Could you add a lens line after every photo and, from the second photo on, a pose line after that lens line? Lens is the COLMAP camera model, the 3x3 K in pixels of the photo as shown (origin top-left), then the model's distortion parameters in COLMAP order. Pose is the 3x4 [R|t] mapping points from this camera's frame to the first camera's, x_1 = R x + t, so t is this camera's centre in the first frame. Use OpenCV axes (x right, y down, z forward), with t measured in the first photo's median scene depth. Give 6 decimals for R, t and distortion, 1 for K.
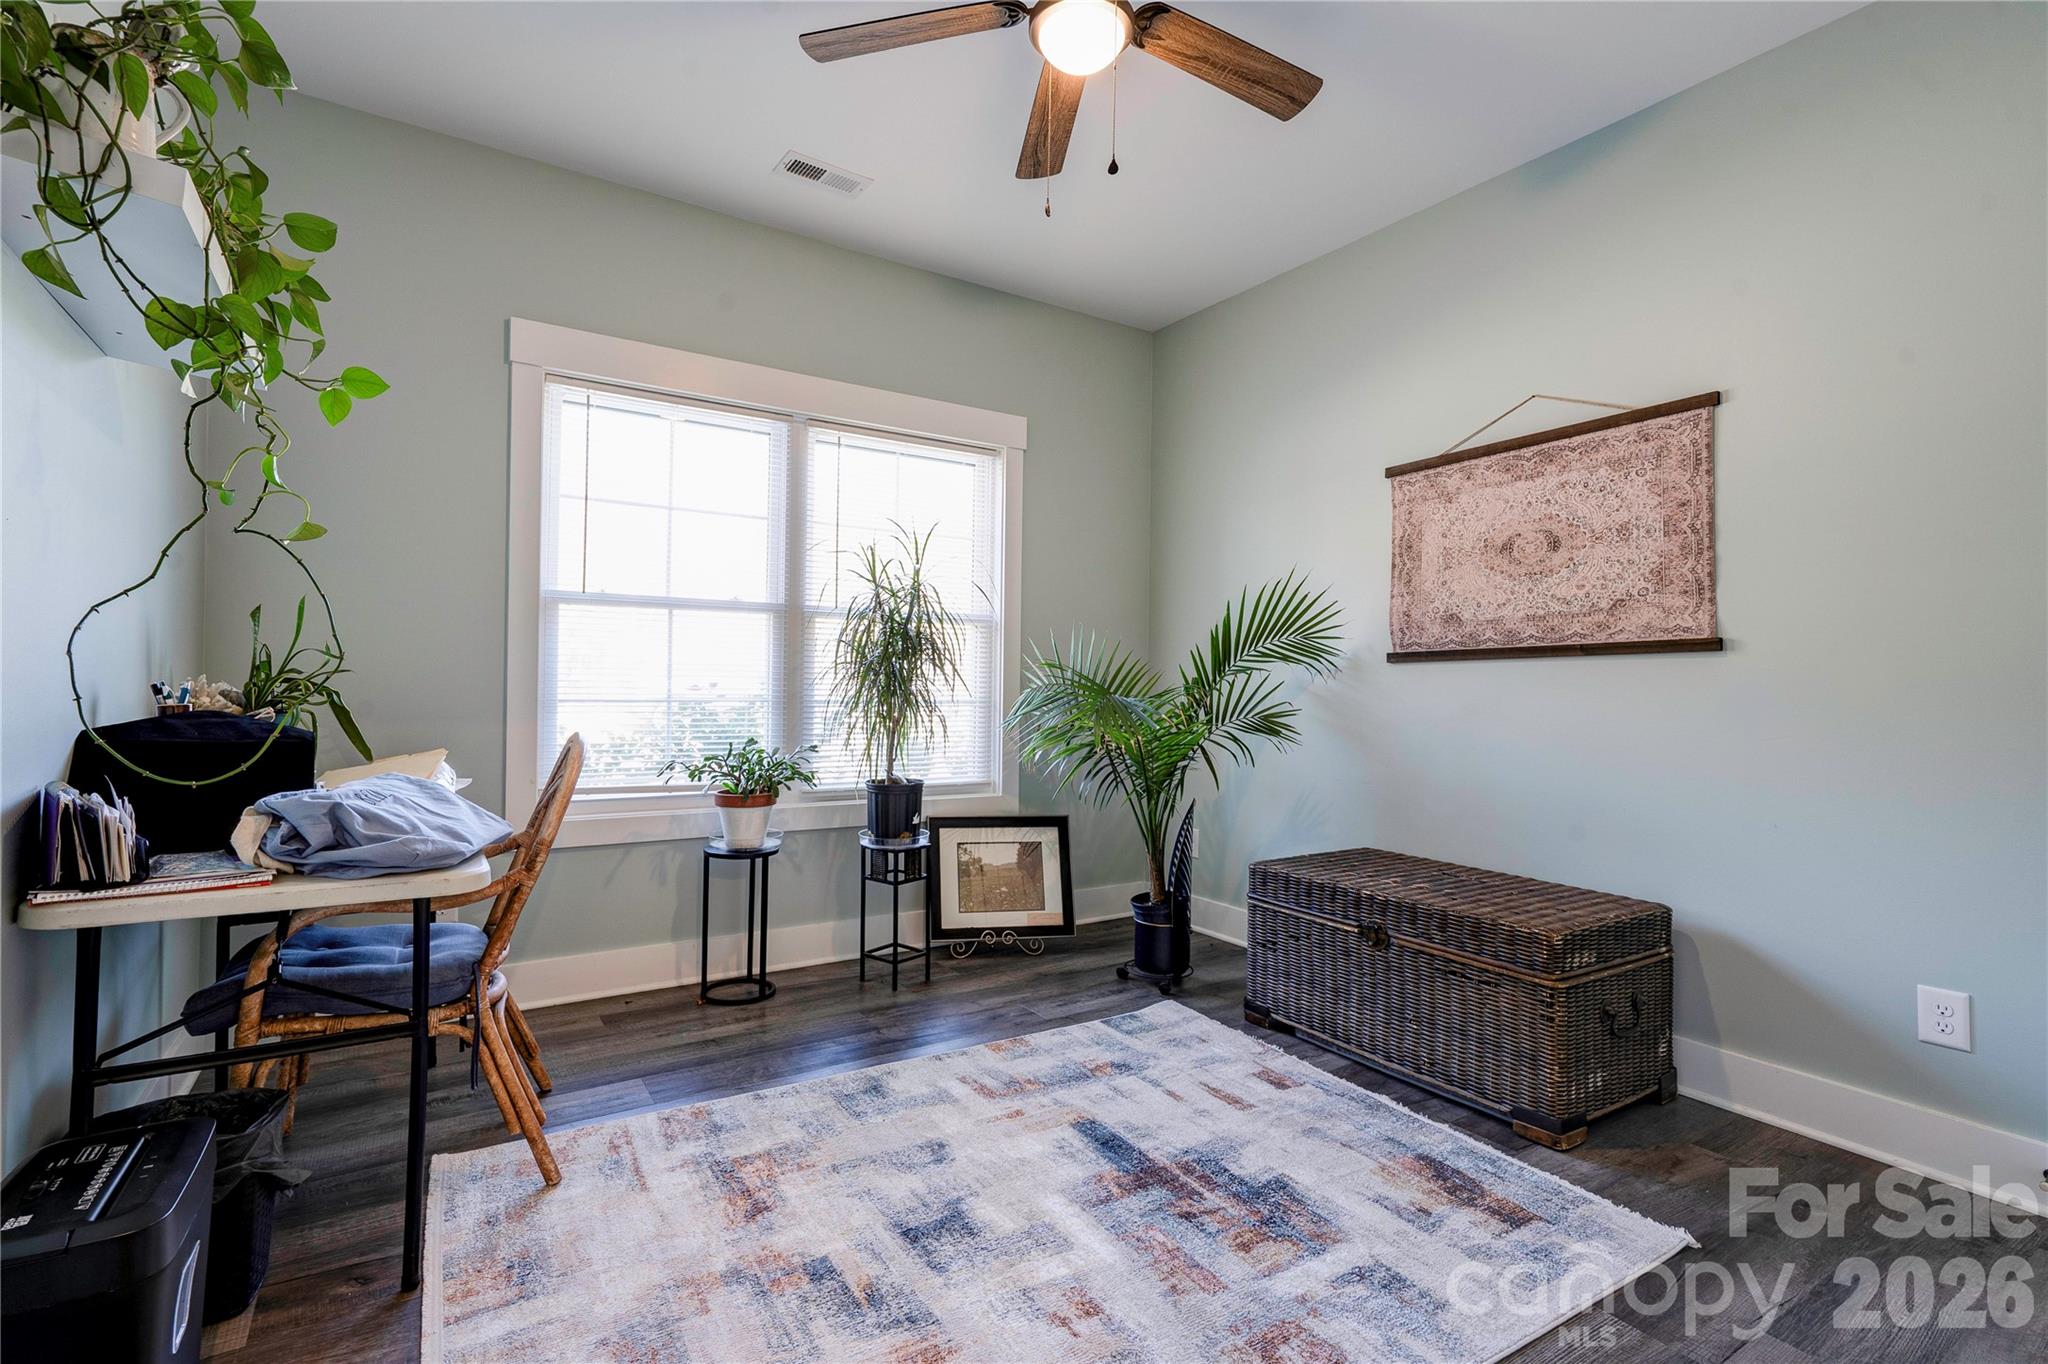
lens RADIAL K [[934.6, 0, 1007.6], [0, 934.6, 678.4], [0, 0, 1]] dist [-0.002423, 0.008529]
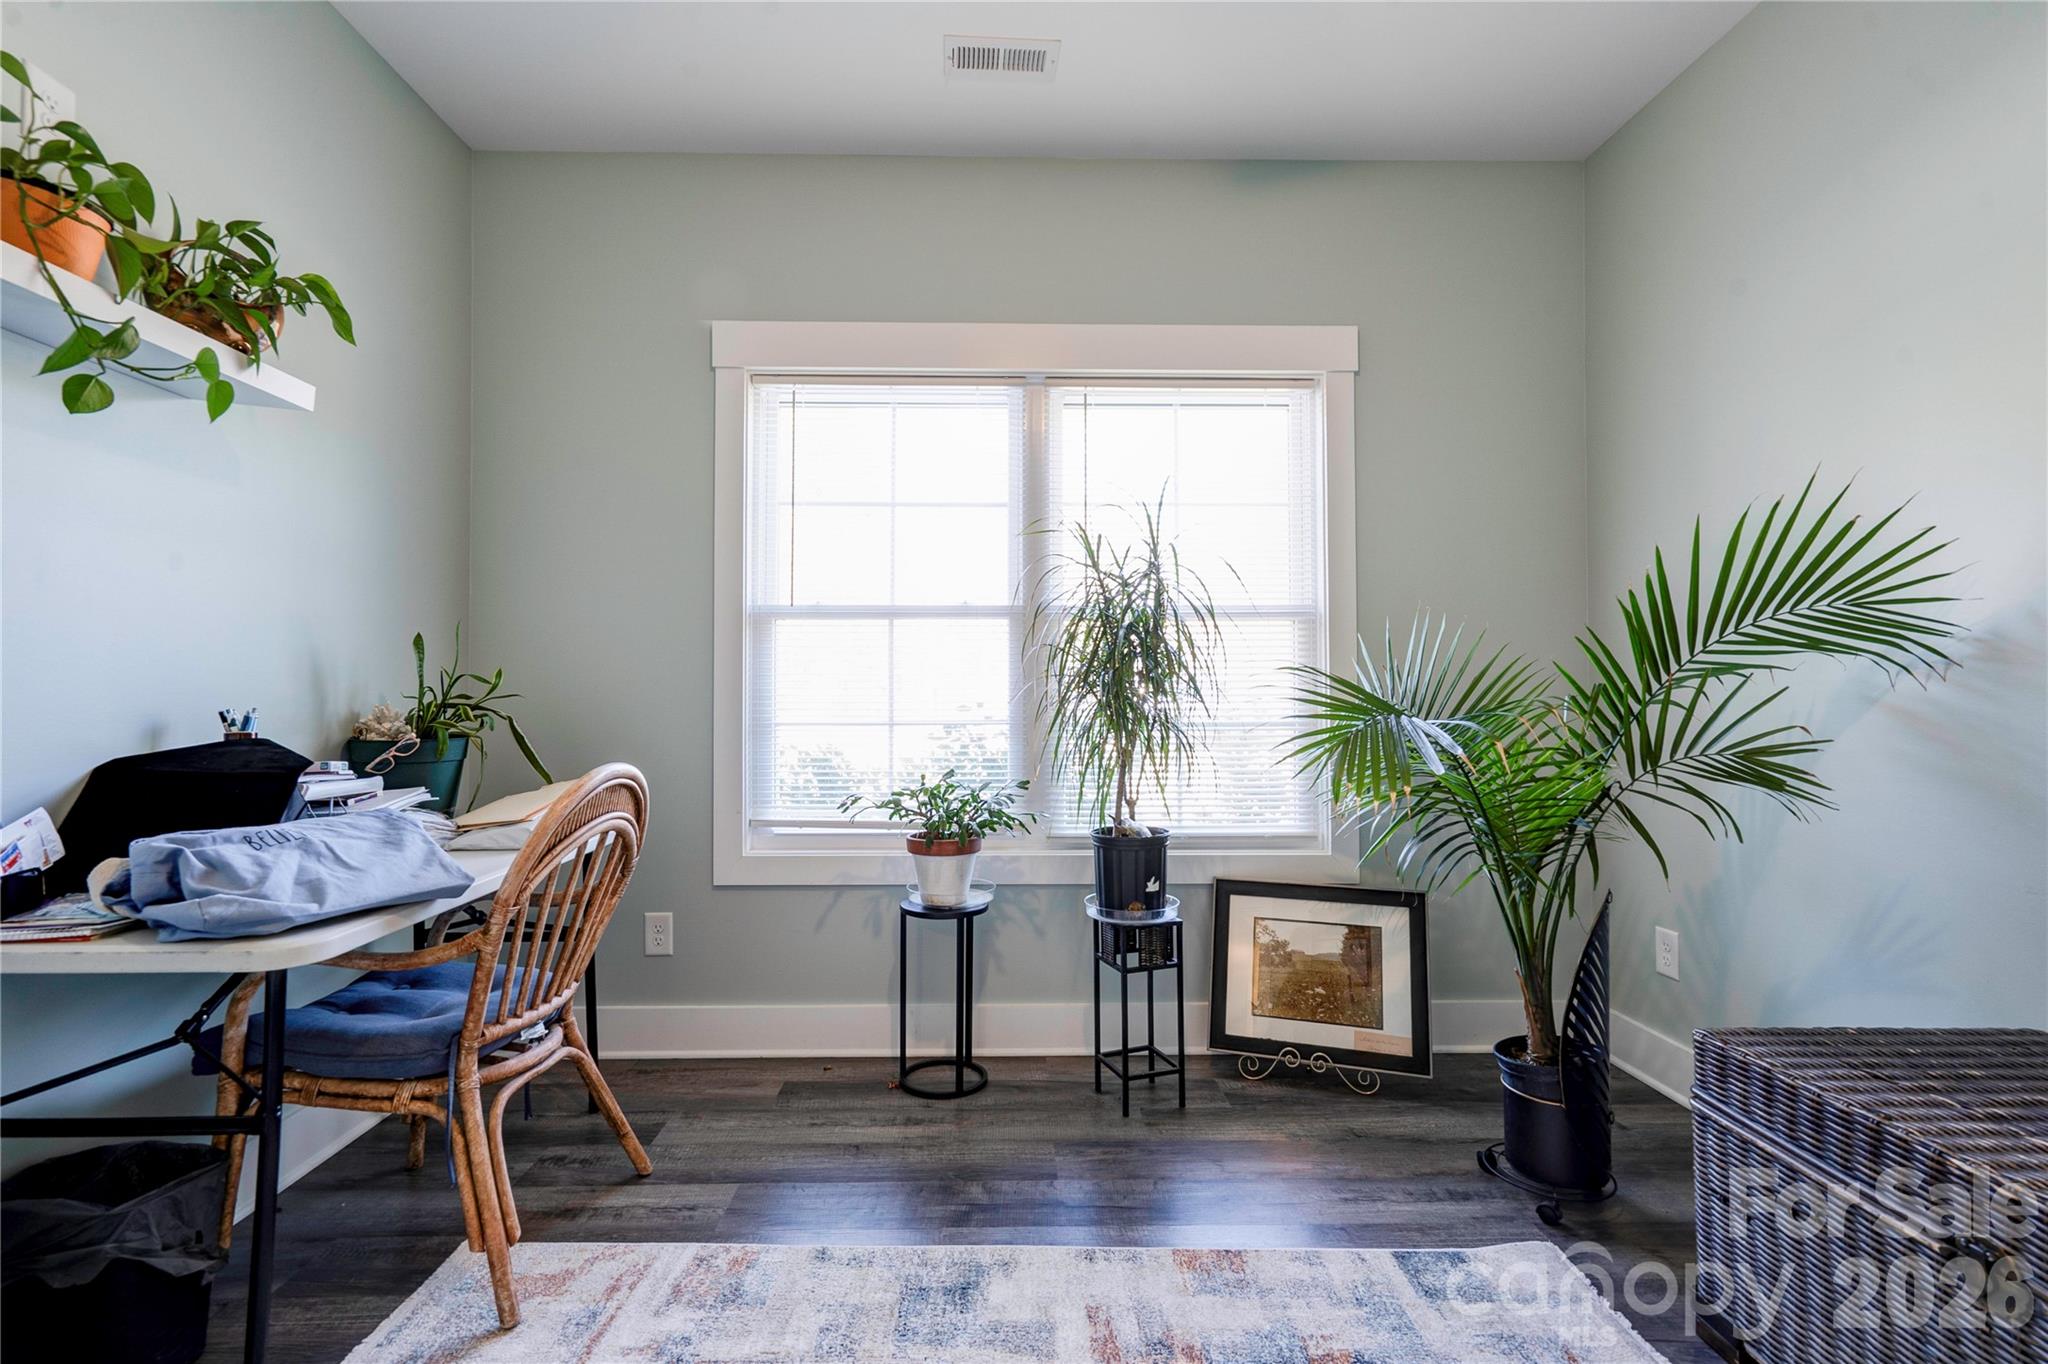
lens RADIAL K [[934.6, 0, 1007.6], [0, 934.6, 678.4], [0, 0, 1]] dist [-0.002423, 0.008529]
pose [[0.856794, -0.025497, -0.515028, 0.184306], [0.015413, 0.999597, -0.023845, 0.003976], [0.515428, 0.012492, 0.856842, 0.306238]]
